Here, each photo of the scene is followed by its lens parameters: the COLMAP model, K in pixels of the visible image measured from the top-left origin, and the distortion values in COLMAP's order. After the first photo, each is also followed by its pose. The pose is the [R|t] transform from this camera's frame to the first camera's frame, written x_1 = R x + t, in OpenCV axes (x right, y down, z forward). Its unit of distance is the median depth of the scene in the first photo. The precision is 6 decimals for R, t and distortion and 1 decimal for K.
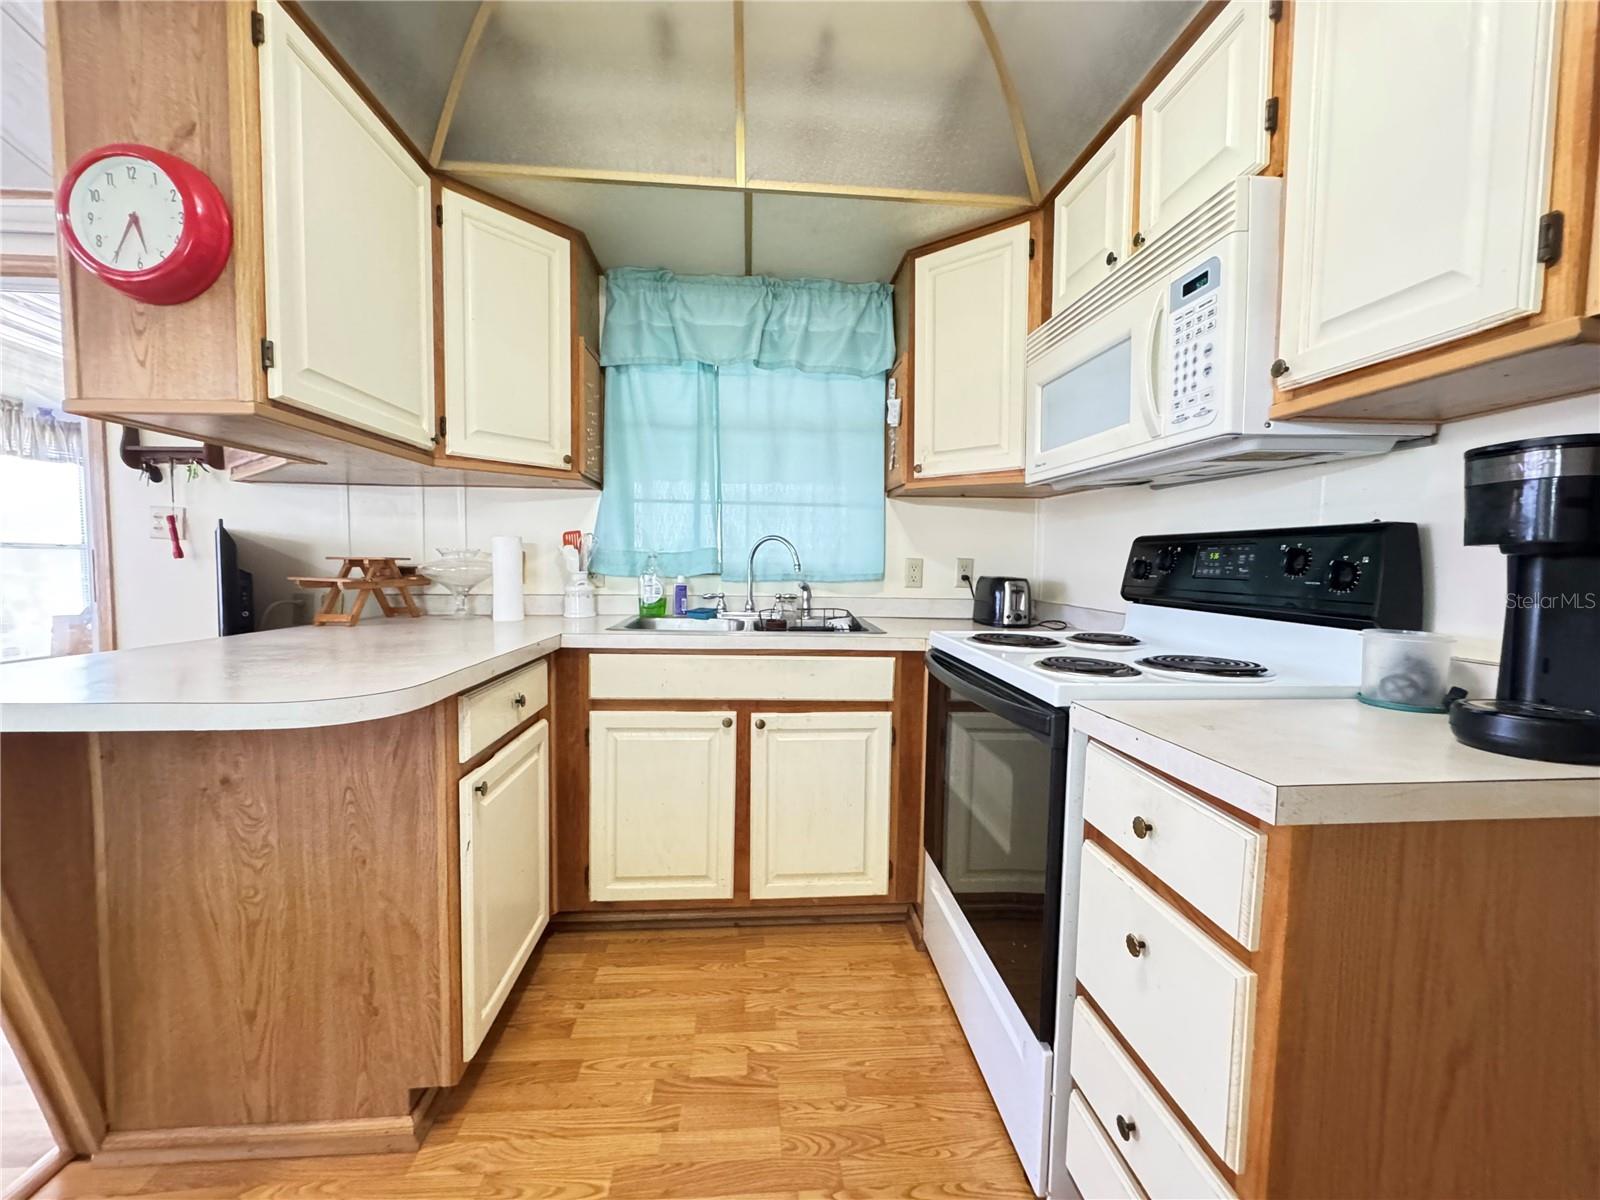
lens RADIAL K [[642.9, 0, 800.5], [0, 642.9, 598.9], [0, 0, 1]] dist [-0.003490, 0.000266]
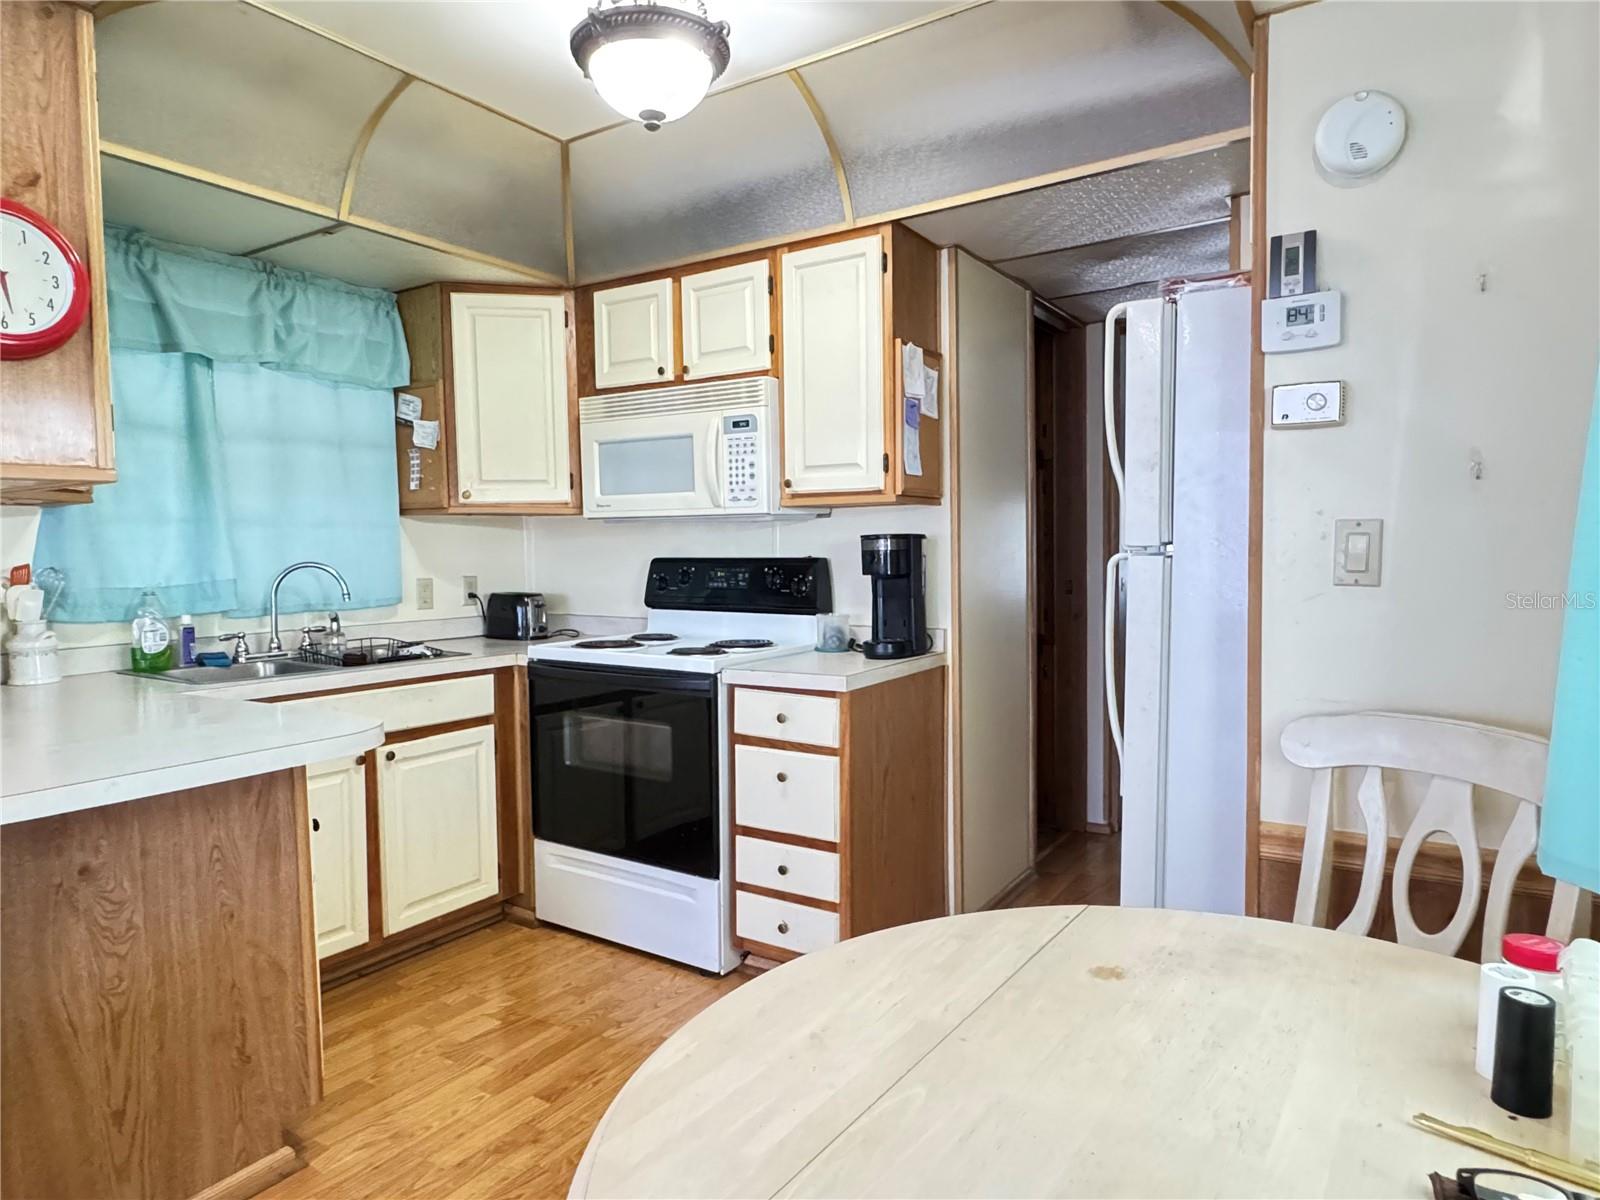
lens RADIAL K [[975.1, 0, 789.9], [0, 975.1, 600.1], [0, 0, 1]] dist [0.000793, -0.001291]
pose [[0.616916, -0.064769, 0.784360, -0.925568], [0.066750, 0.997323, 0.029854, -0.055822], [-0.784194, 0.033939, 0.619587, -0.477638]]
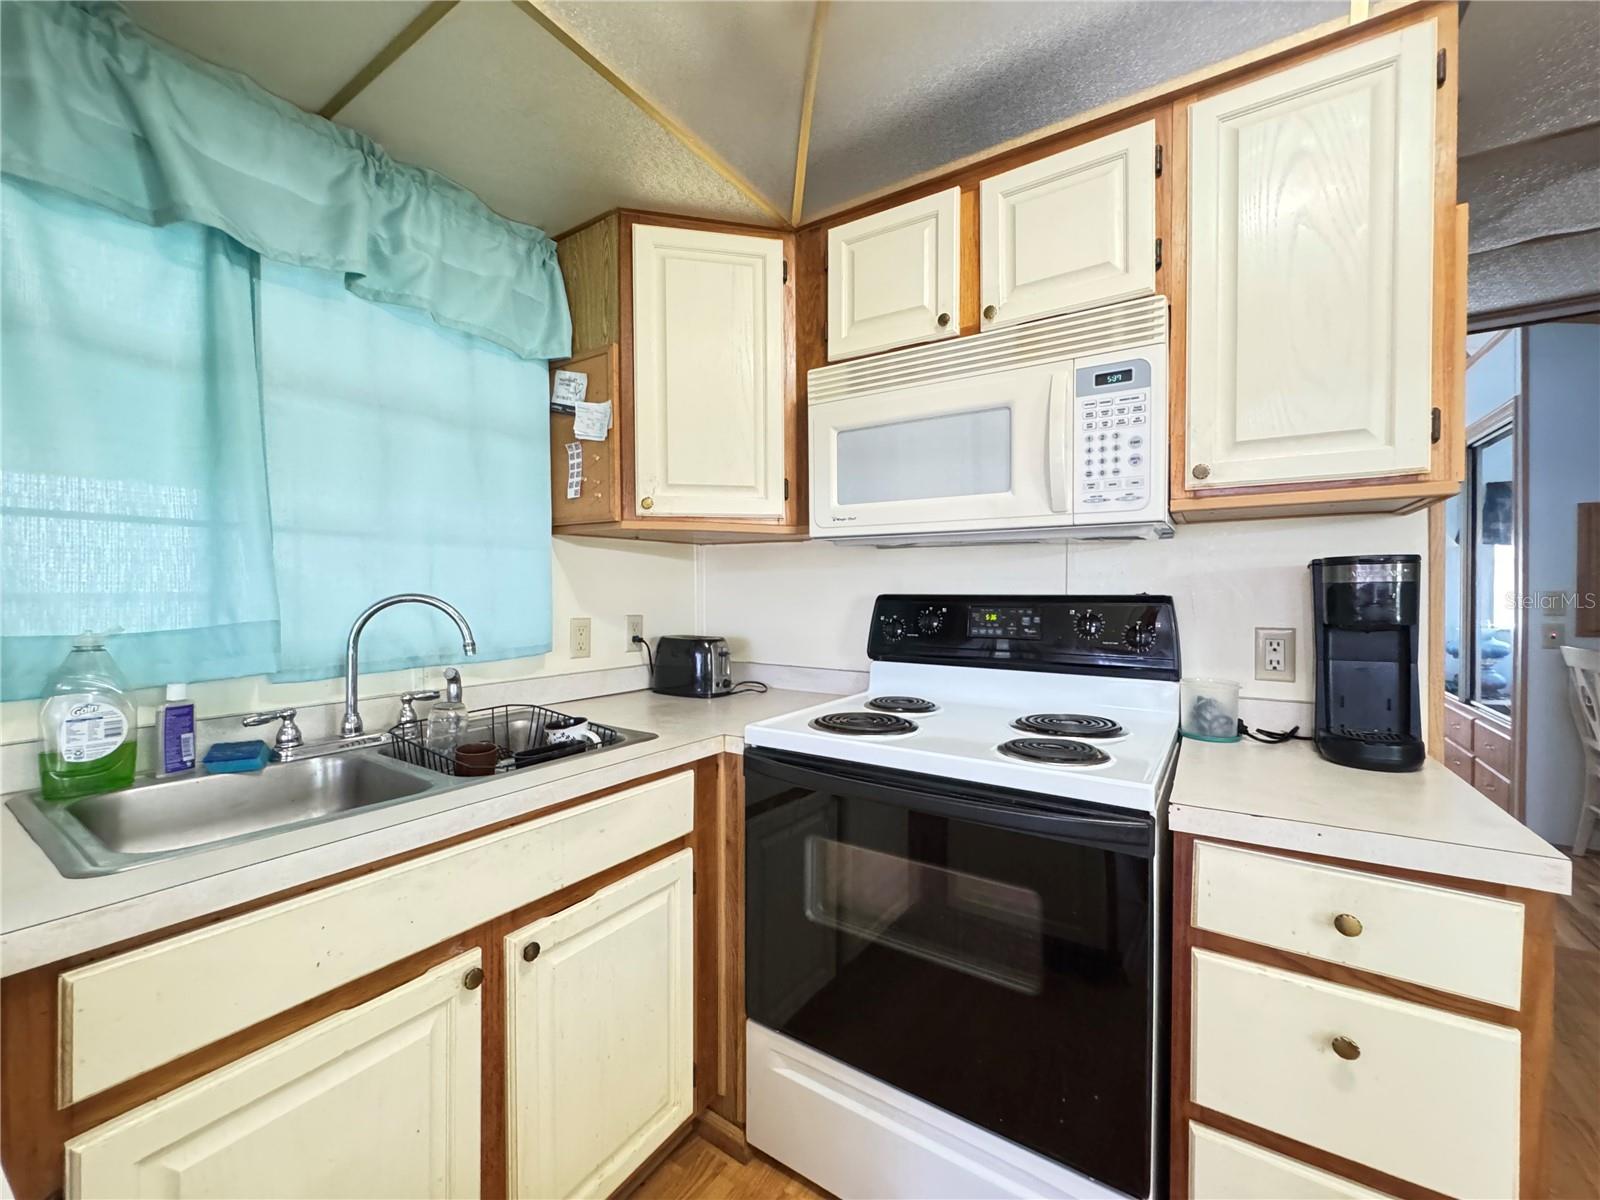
lens RADIAL K [[642.9, 0, 798.7], [0, 642.9, 597.7], [0, 0, 1]] dist [-0.003490, 0.000266]
pose [[0.614075, -0.021814, 0.788946, -0.372858], [0.056877, 0.998242, -0.016669, -0.088470], [-0.787195, 0.055109, 0.614236, 0.509680]]
